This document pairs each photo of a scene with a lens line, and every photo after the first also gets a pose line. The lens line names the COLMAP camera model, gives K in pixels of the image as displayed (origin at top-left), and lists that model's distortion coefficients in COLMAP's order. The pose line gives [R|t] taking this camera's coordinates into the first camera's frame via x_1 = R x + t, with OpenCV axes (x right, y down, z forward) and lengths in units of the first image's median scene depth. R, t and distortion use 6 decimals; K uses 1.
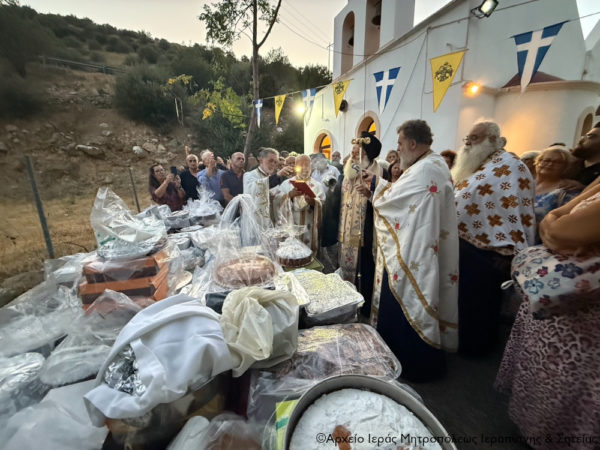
lens RADIAL K [[239.9, 0, 297.9], [0, 239.9, 222.9], [0, 0, 1]] dist [0.000230, -0.000240]
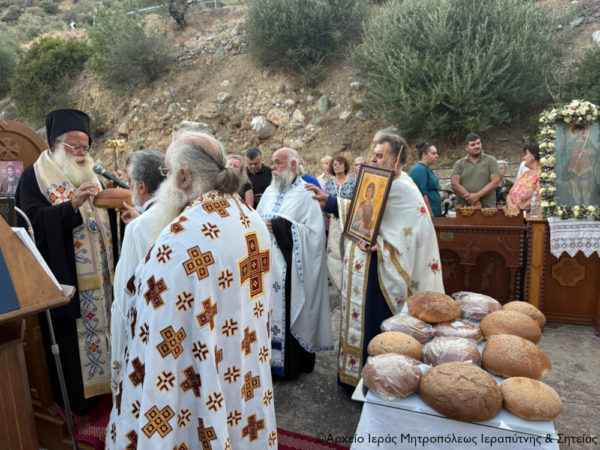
lens RADIAL K [[427.0, 0, 298.4], [0, 427.0, 233.0], [0, 0, 1]] dist [0.070324, -0.126907]
pose [[0.750045, 0.108438, -0.652436, 0.130114], [-0.118330, 0.992553, 0.028935, -0.382533], [0.650715, 0.055500, 0.757291, 1.321408]]
